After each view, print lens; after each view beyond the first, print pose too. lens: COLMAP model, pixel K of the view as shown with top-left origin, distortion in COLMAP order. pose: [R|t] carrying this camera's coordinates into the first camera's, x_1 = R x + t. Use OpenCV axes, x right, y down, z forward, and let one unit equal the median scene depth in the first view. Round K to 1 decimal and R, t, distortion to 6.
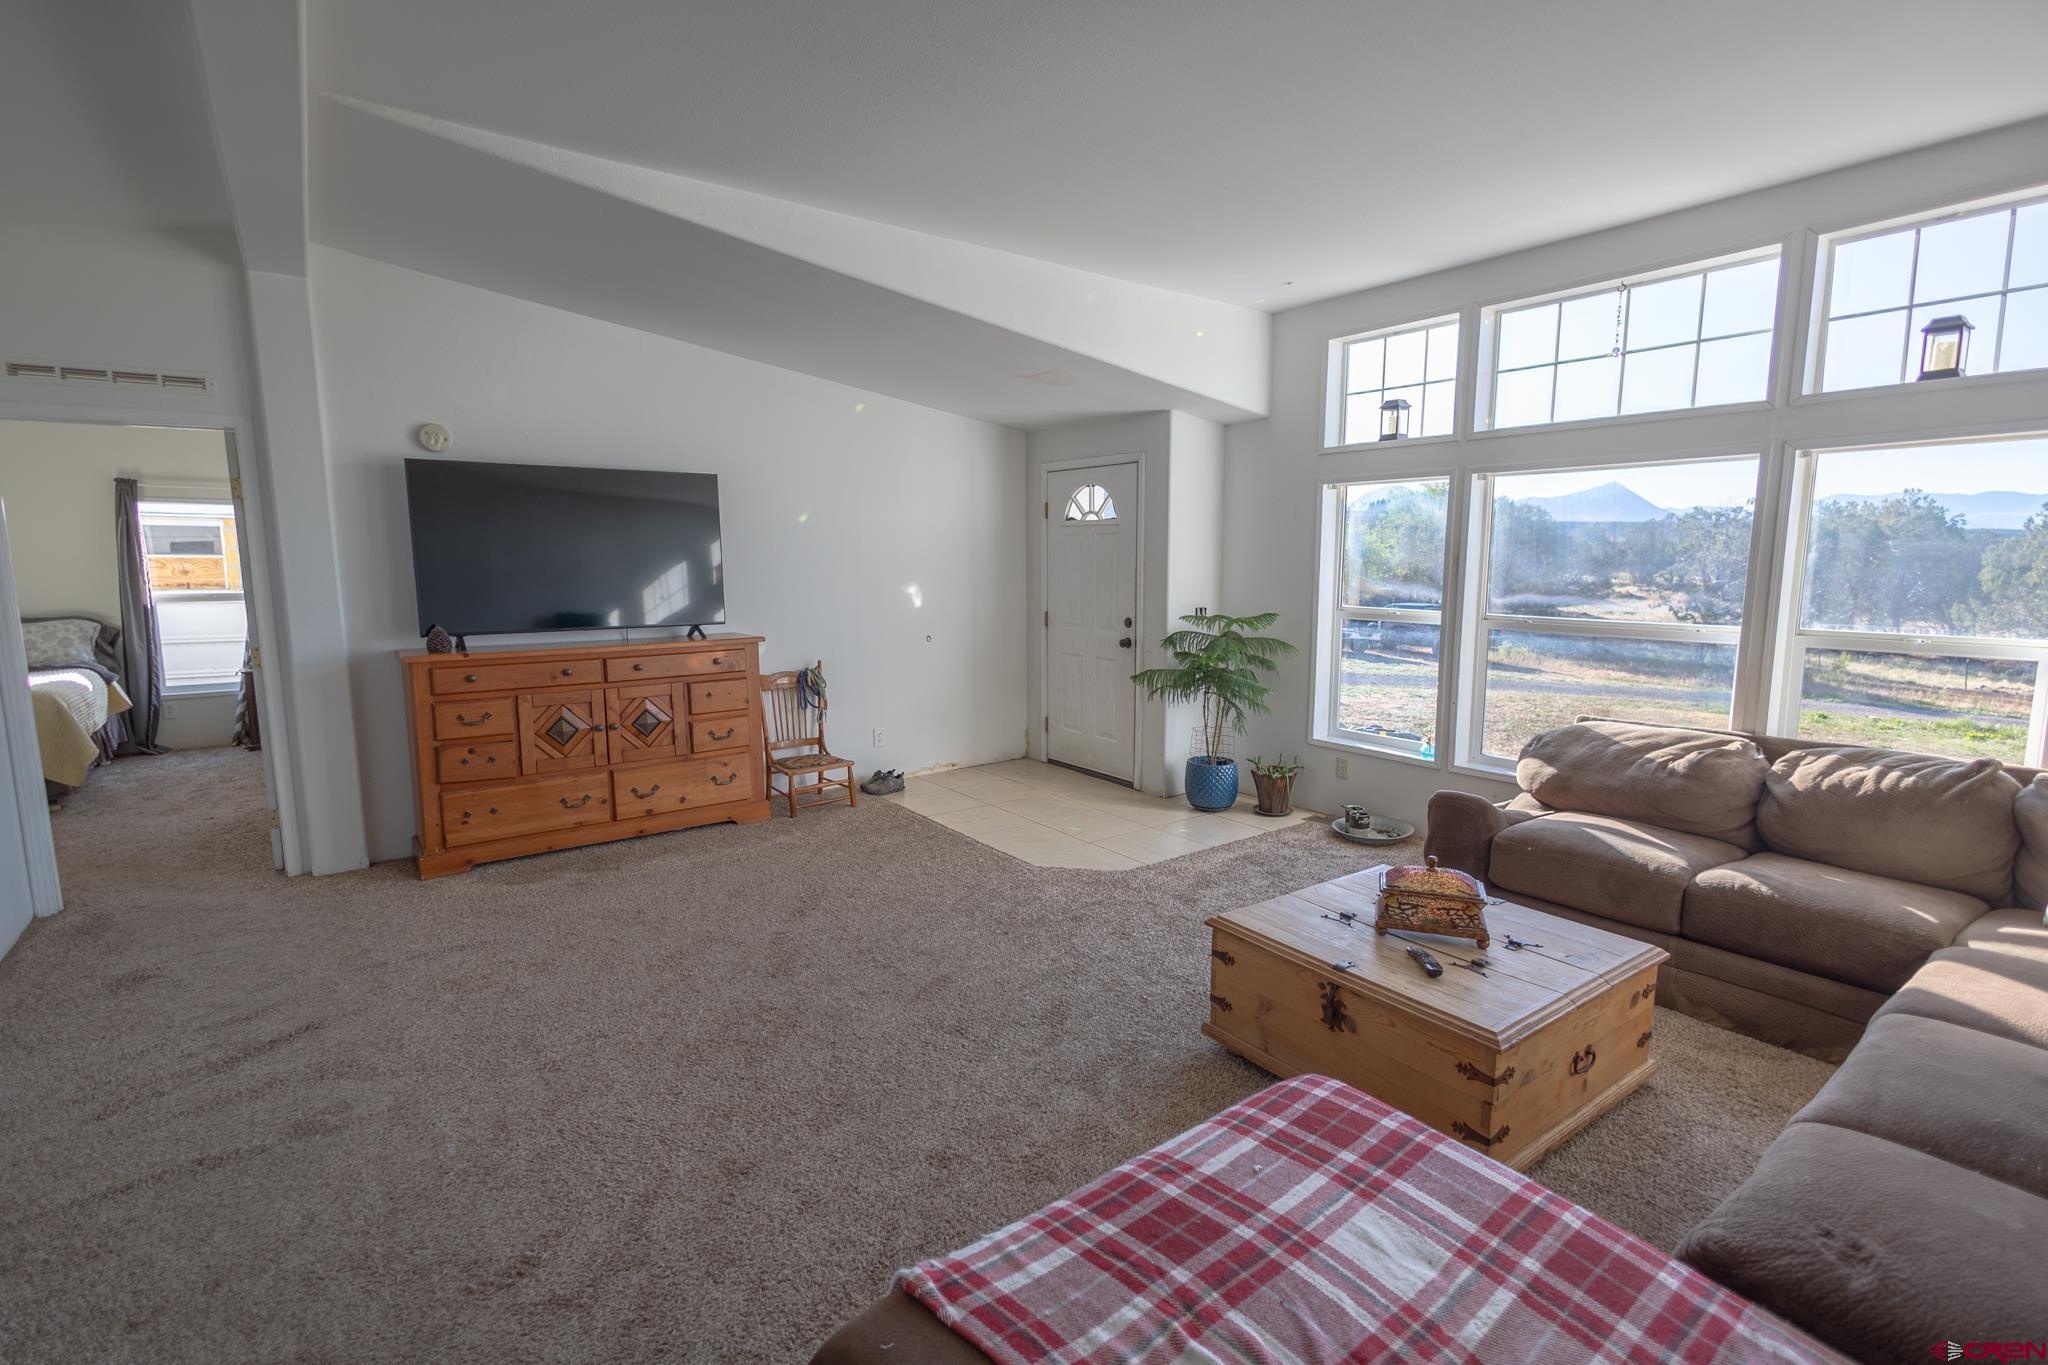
lens RADIAL K [[947.0, 0, 1019.6], [0, 947.0, 672.1], [0, 0, 1]] dist [0.006139, 0.000857]
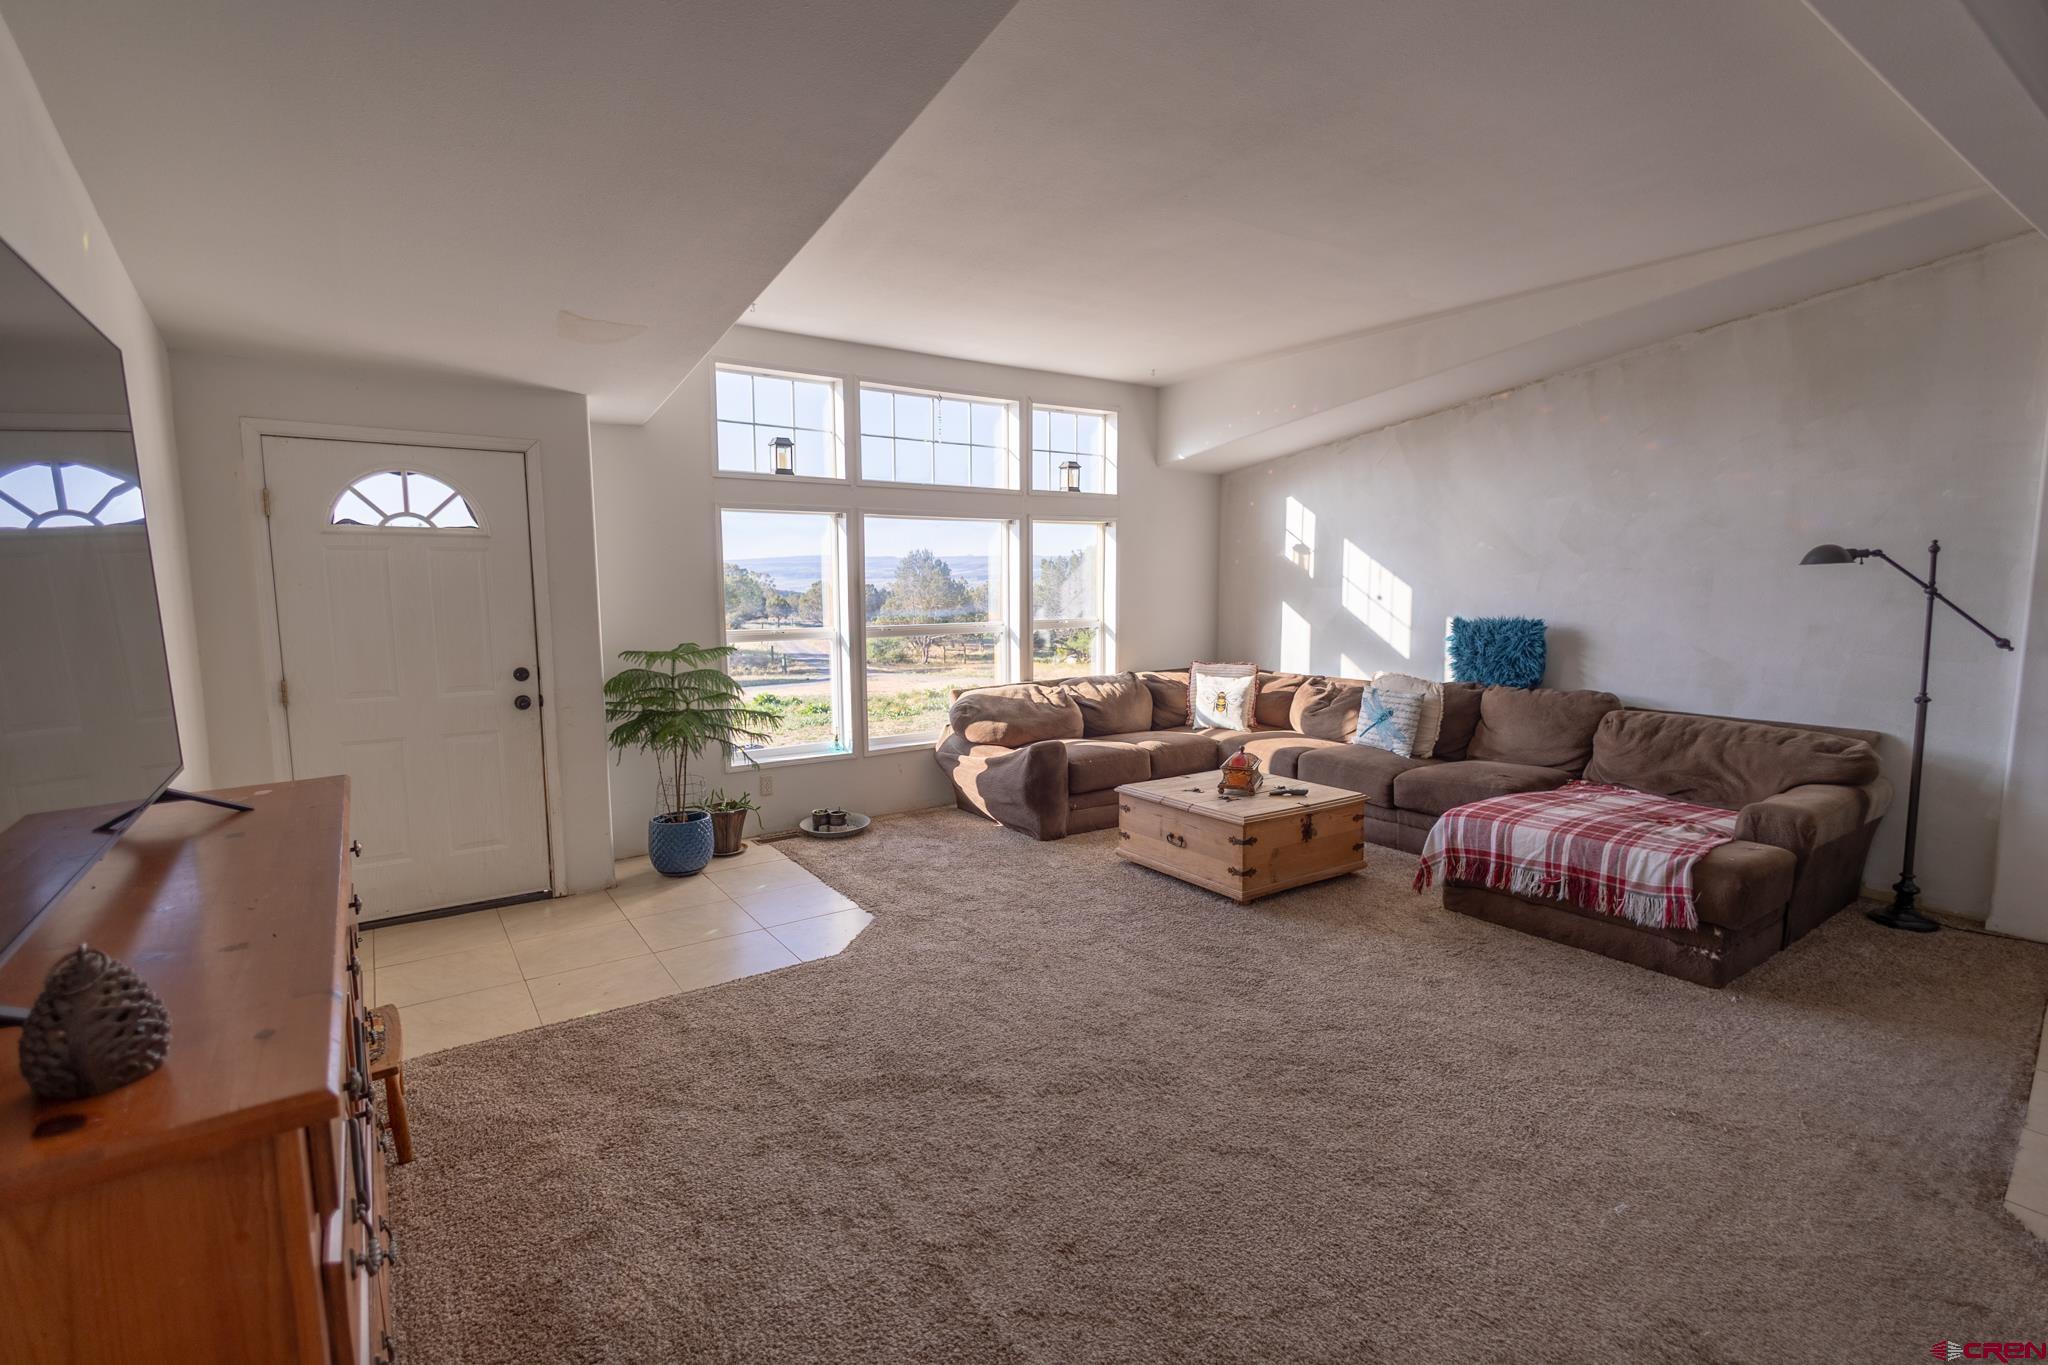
lens RADIAL K [[947.0, 0, 1025.4], [0, 947.0, 689.1], [0, 0, 1]] dist [0.006139, 0.000857]
pose [[0.014697, -0.112334, 0.993562, -0.730818], [0.128902, 0.985590, 0.109526, -0.087124], [-0.991548, 0.126463, 0.028966, 0.739060]]
